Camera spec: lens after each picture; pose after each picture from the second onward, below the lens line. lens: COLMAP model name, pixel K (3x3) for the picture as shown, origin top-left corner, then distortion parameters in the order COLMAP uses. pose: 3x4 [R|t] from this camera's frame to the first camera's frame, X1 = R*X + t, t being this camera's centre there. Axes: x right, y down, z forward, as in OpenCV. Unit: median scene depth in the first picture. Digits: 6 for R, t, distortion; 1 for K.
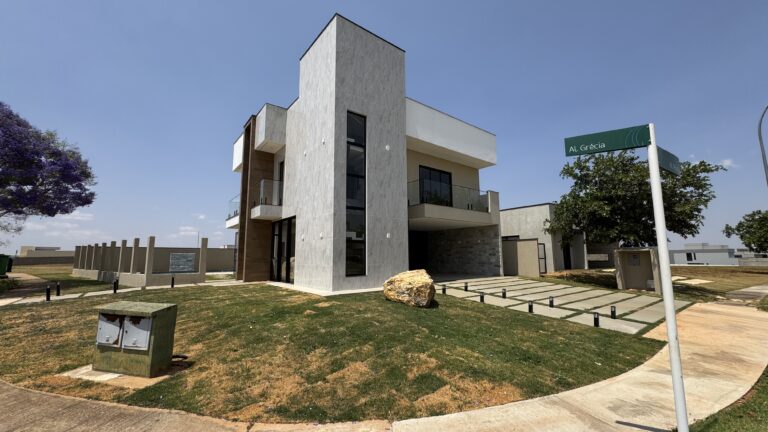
lens RADIAL K [[302.5, 0, 383.4], [0, 302.5, 215.2], [0, 0, 1]] dist [0.000485, 0.000027]
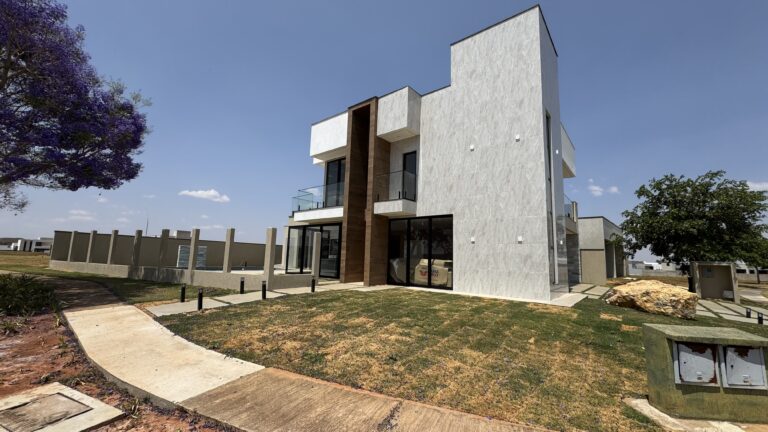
lens RADIAL K [[302.5, 0, 384.3], [0, 302.5, 215.8], [0, 0, 1]] dist [0.000485, 0.000027]
pose [[0.973046, 0.067565, 0.220493, -0.746893], [-0.068147, 0.997663, -0.004973, 0.024896], [-0.220314, -0.010187, 0.975376, 0.172049]]
